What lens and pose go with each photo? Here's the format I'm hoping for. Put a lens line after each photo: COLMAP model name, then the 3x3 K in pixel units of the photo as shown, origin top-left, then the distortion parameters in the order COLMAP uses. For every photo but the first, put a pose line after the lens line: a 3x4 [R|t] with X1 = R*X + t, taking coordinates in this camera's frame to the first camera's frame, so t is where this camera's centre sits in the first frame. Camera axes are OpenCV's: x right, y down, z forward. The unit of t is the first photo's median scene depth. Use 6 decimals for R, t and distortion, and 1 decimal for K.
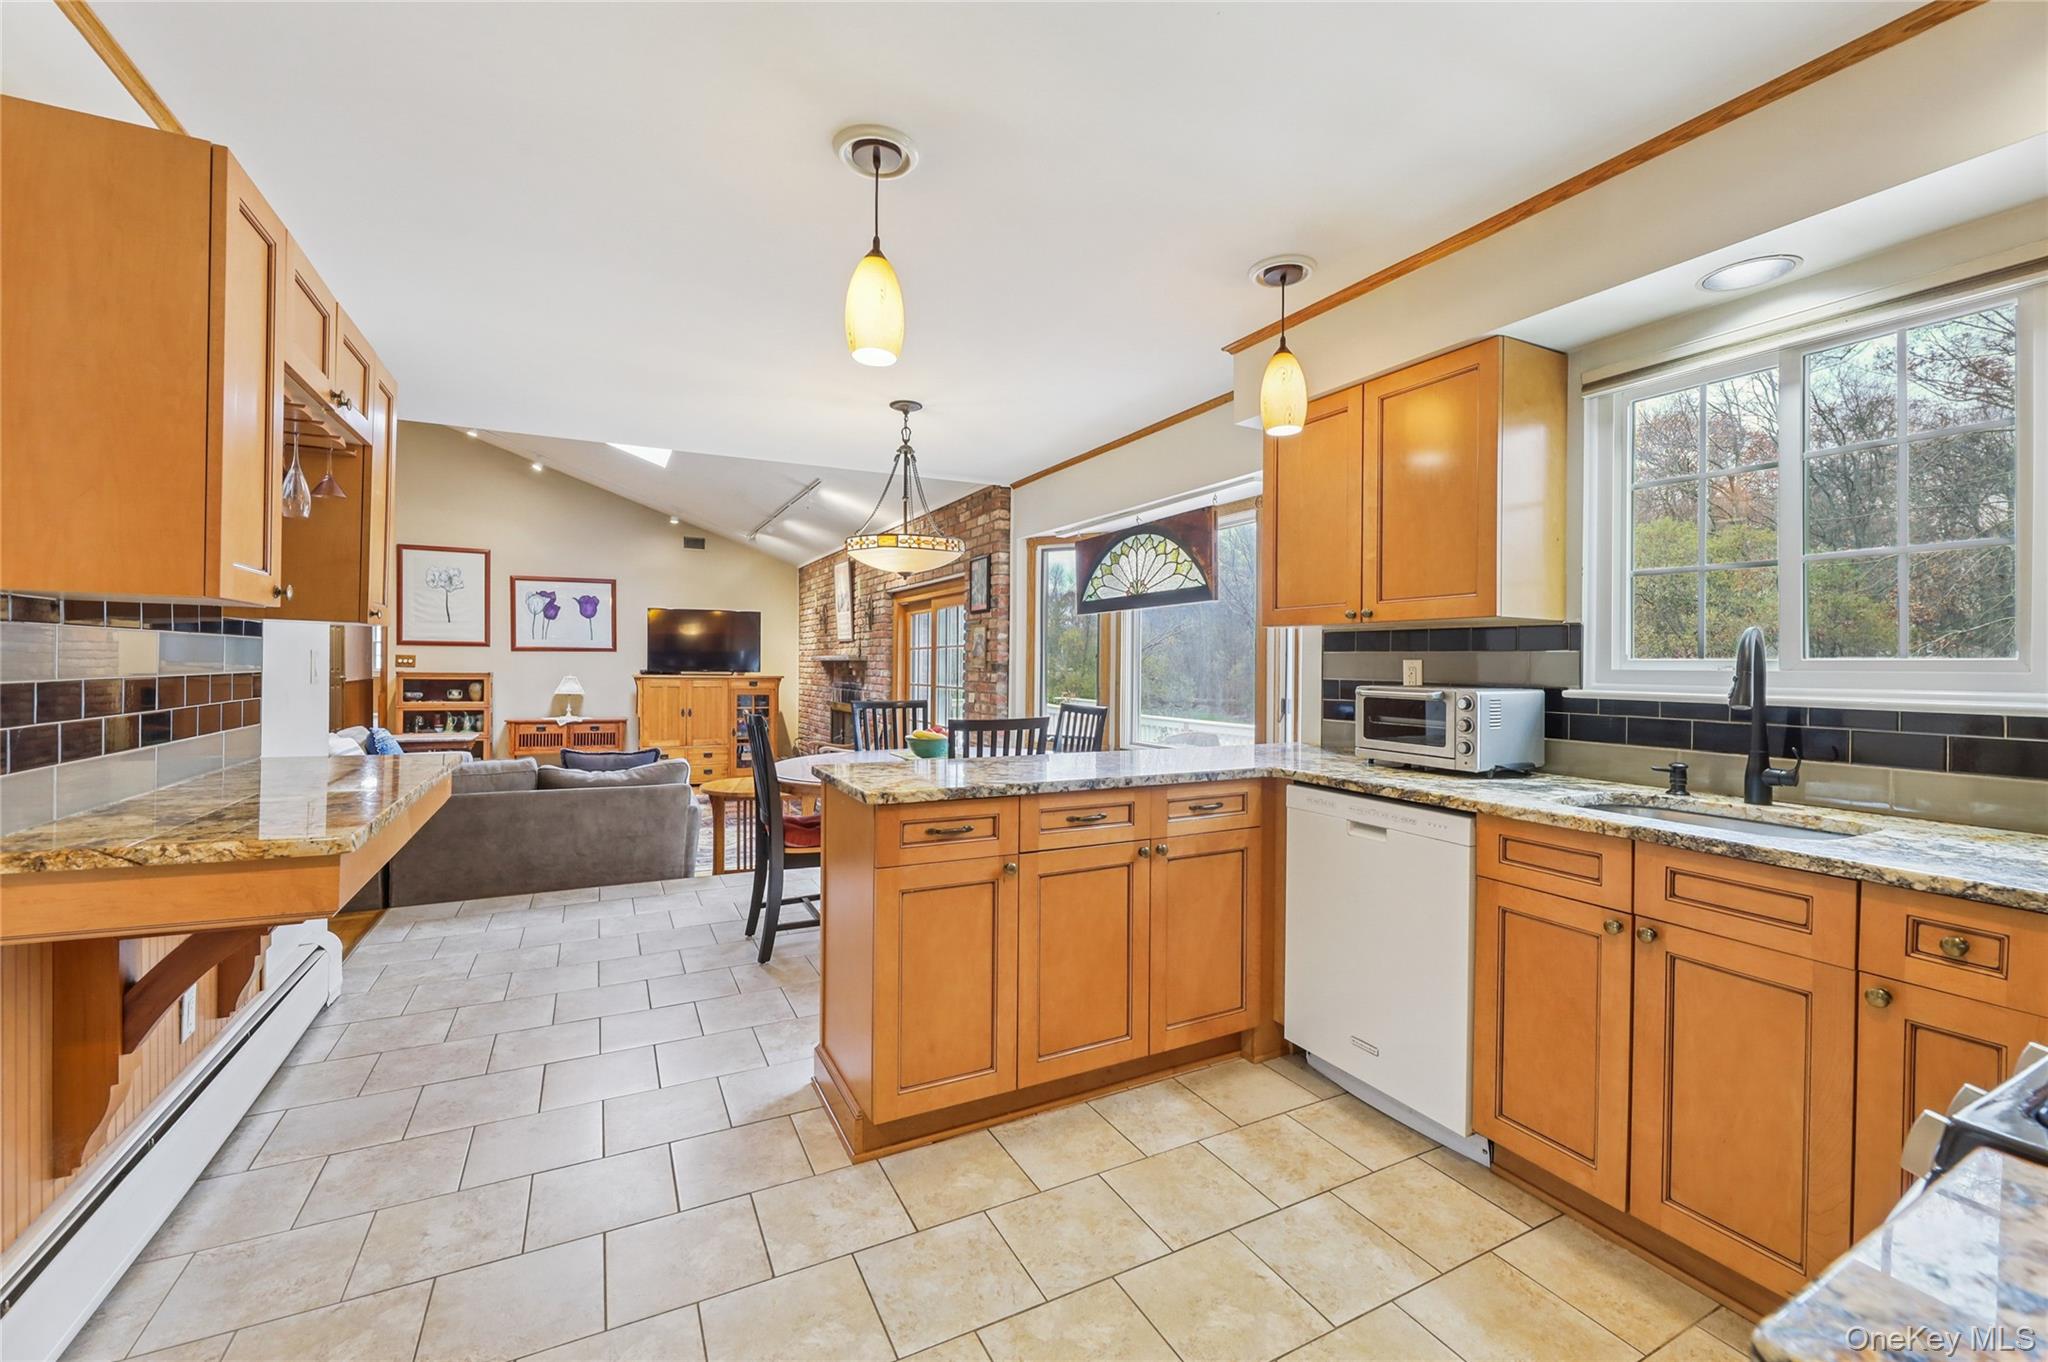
lens RADIAL K [[859.2, 0, 1036.4], [0, 859.2, 666.1], [0, 0, 1]] dist [-0.001073, -0.000087]
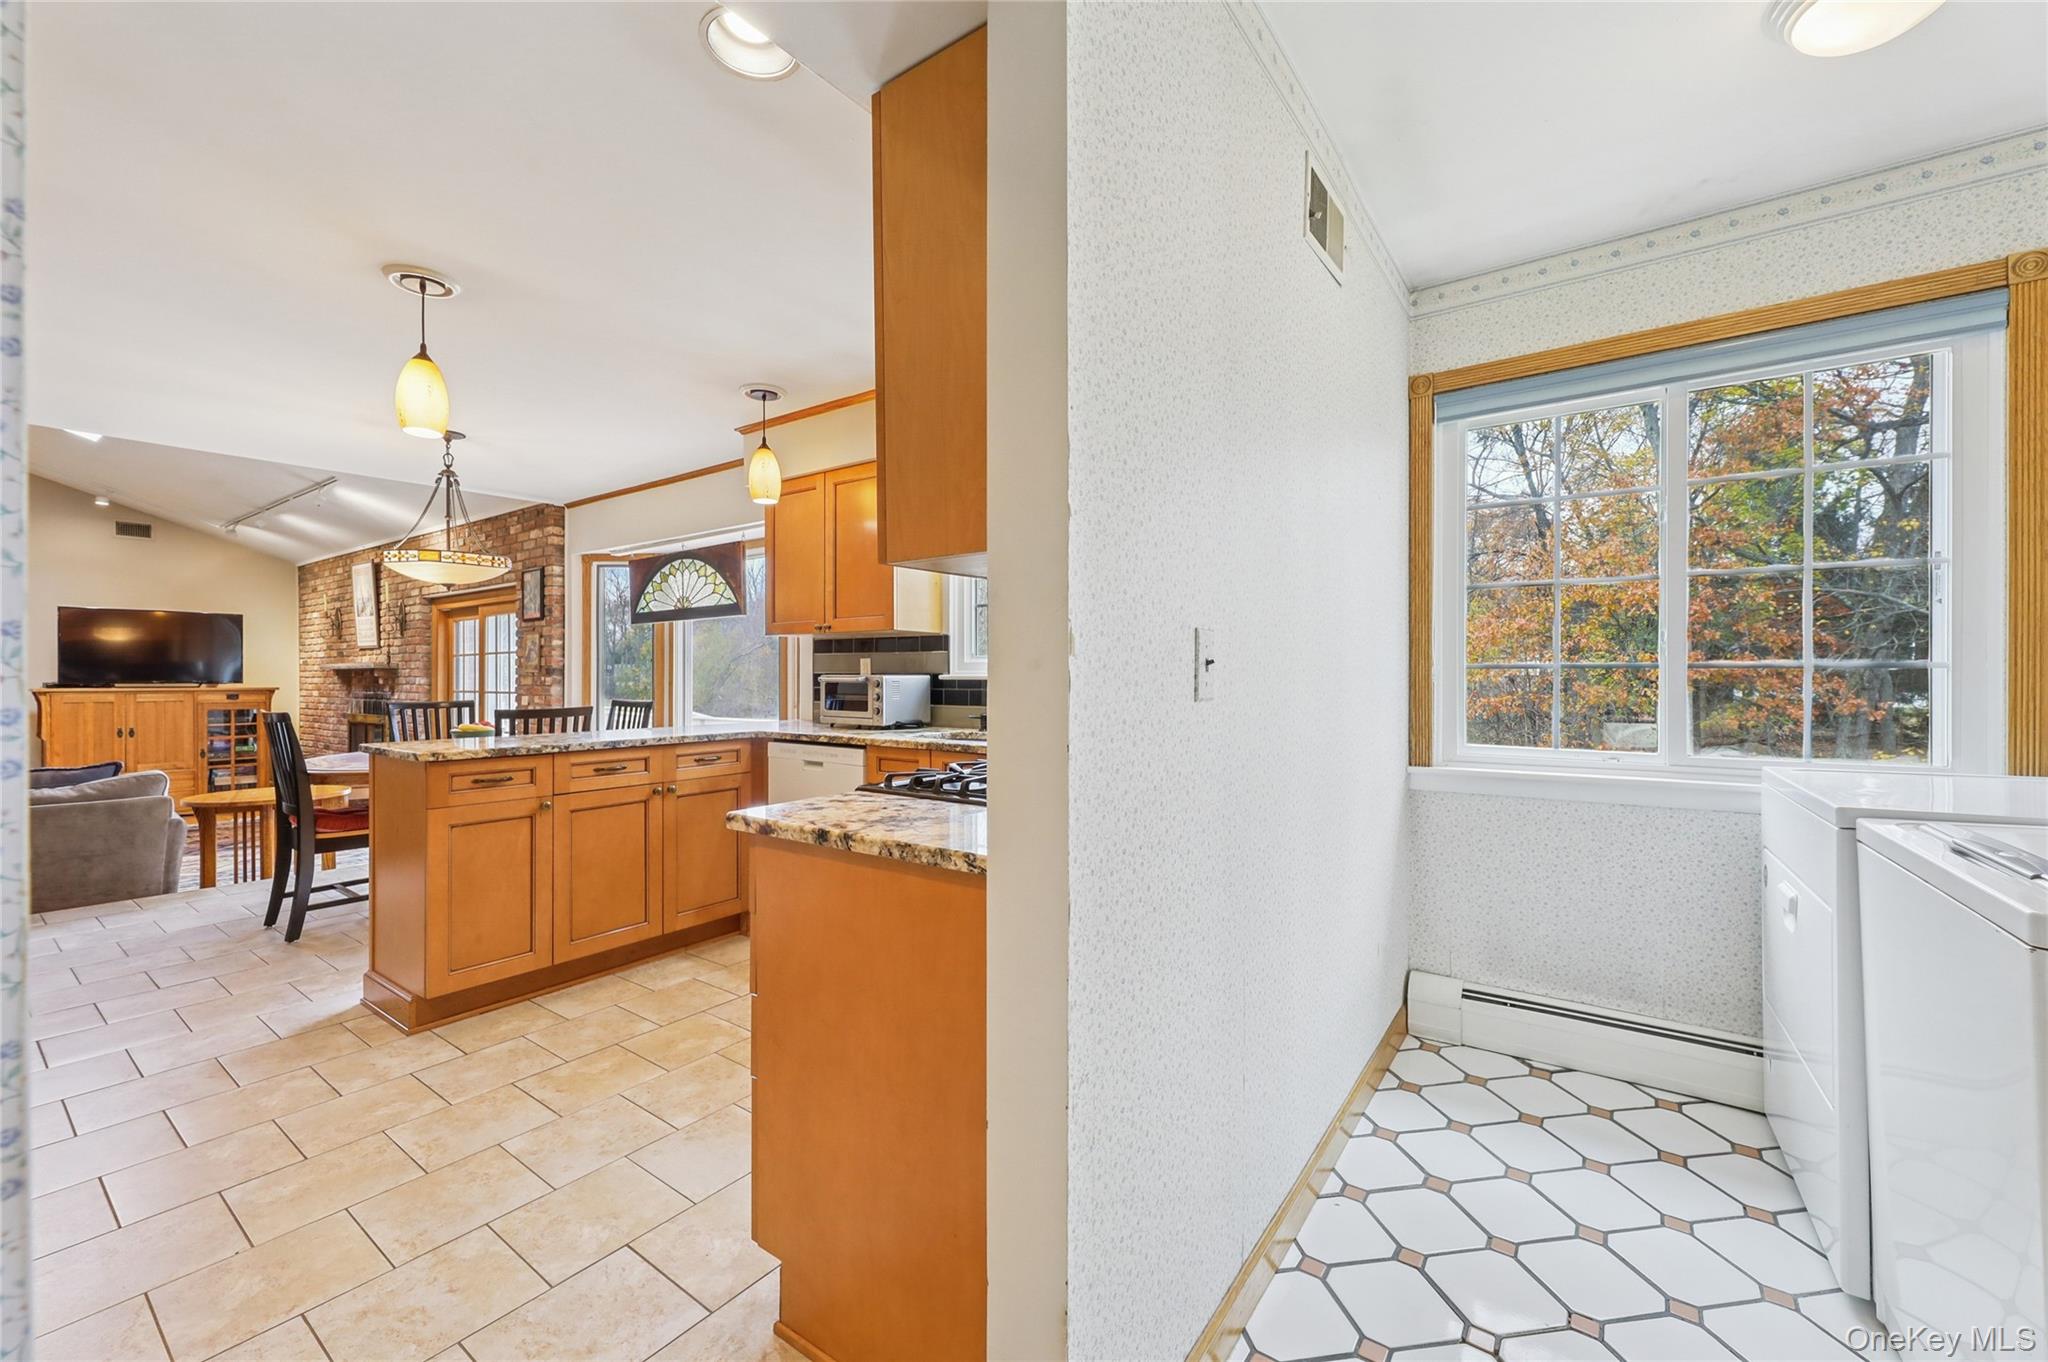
lens RADIAL K [[833.8, 0, 1056.1], [0, 833.8, 674.6], [0, 0, 1]] dist [0.000341, -0.000270]
pose [[0.886346, -0.009145, 0.462934, 0.040642], [0.010727, 0.999942, -0.000786, 0.017098], [-0.462900, 0.005662, 0.886392, -0.297376]]
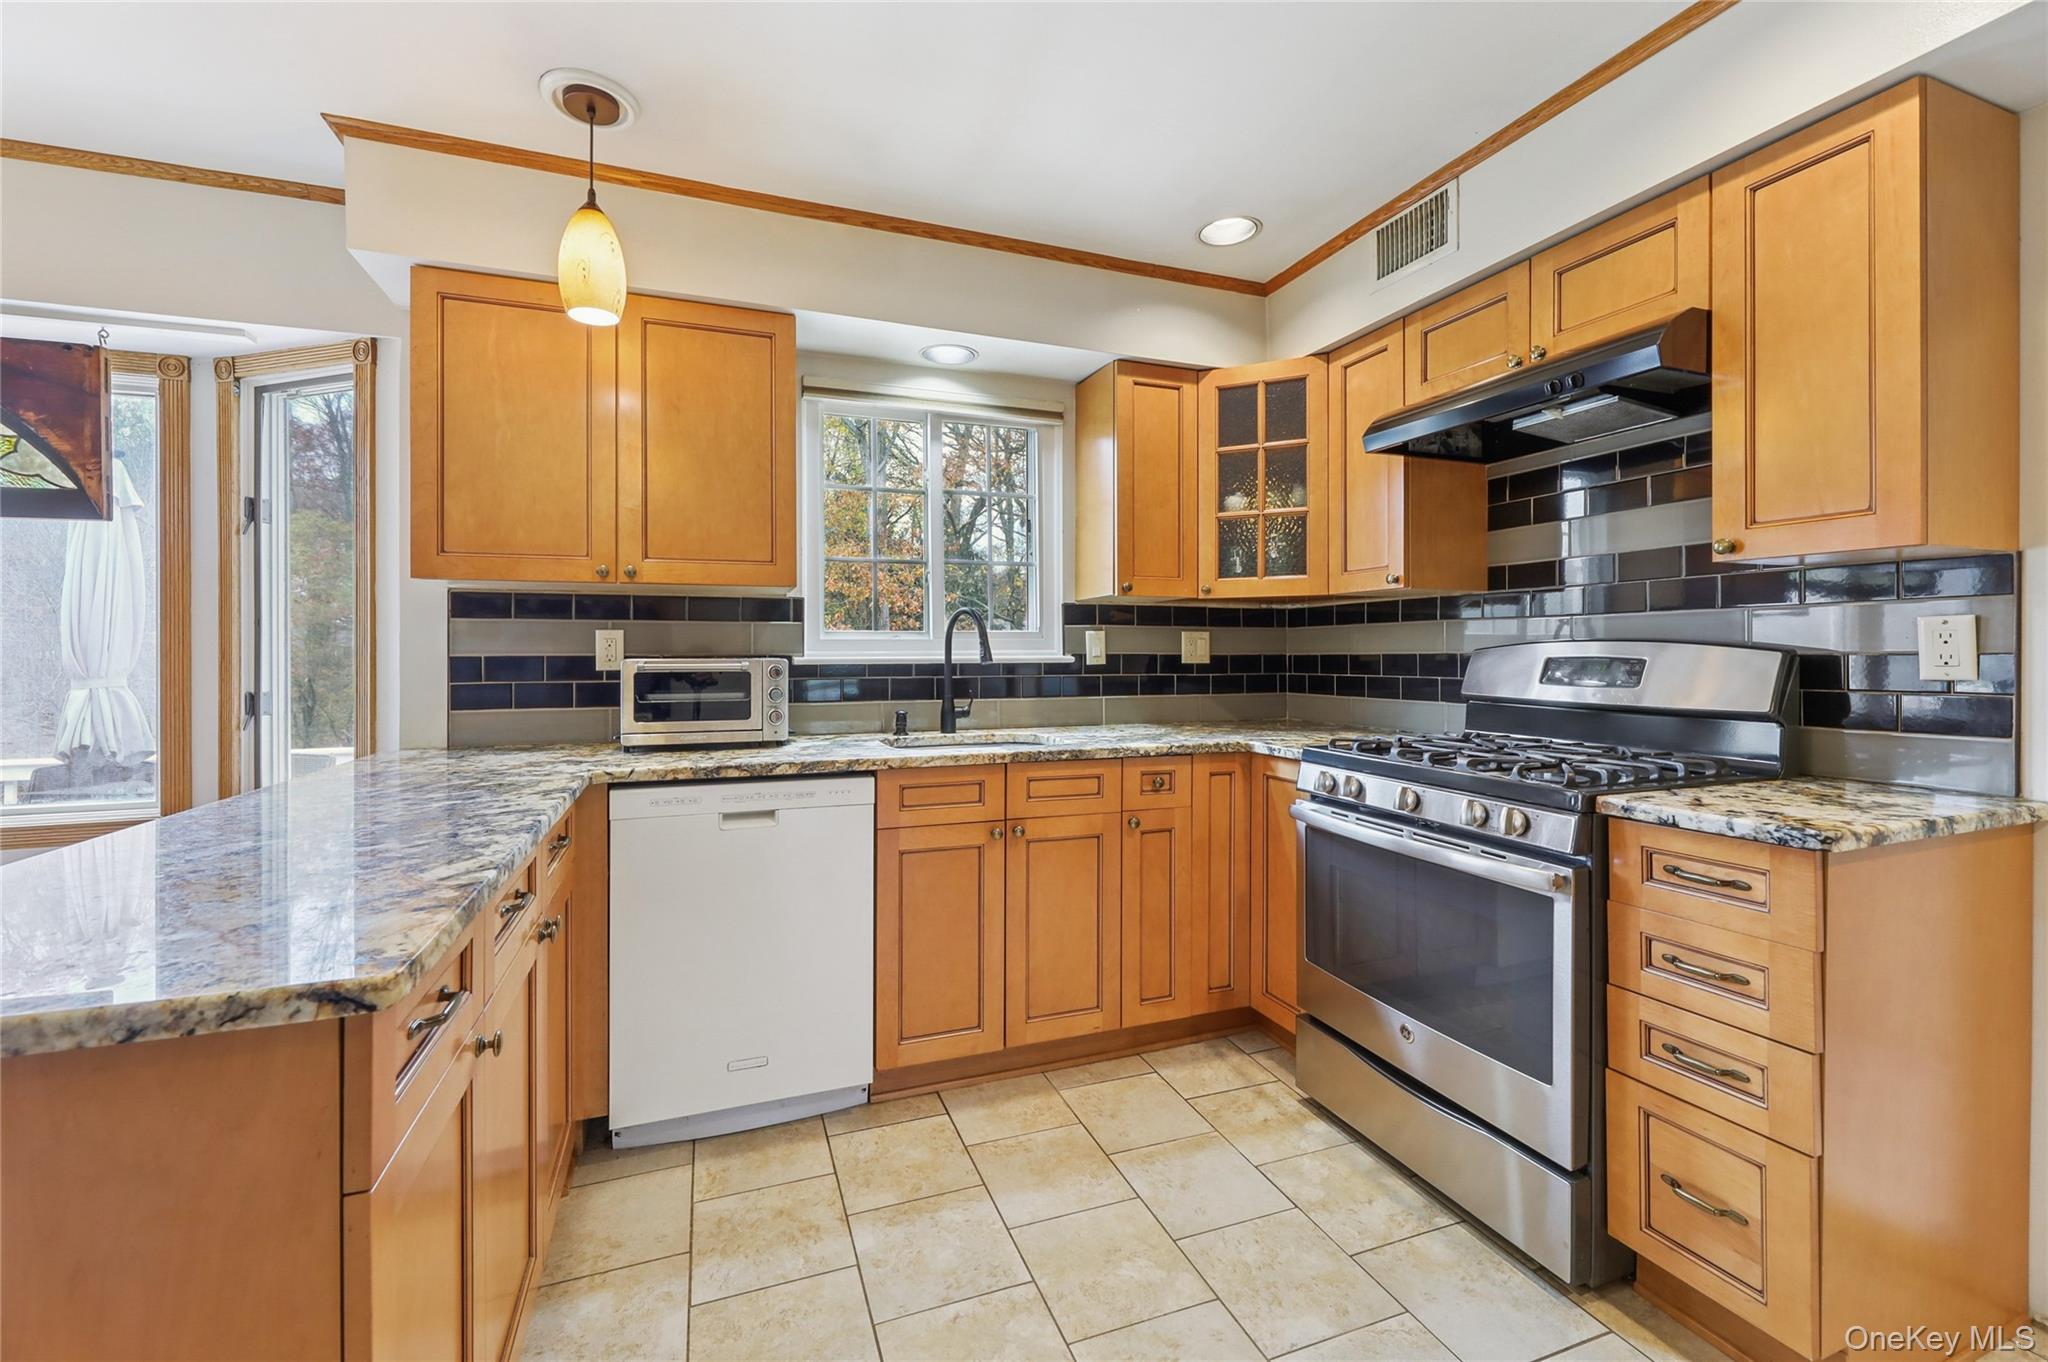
lens RADIAL K [[832.3, 0, 1019.4], [0, 832.3, 652.9], [0, 0, 1]] dist [-0.002477, -0.000190]
pose [[0.116028, -0.009398, 0.993201, -0.231645], [0.011186, 0.999904, 0.008154, 0.008917], [-0.993183, 0.010164, 0.116122, 0.335359]]
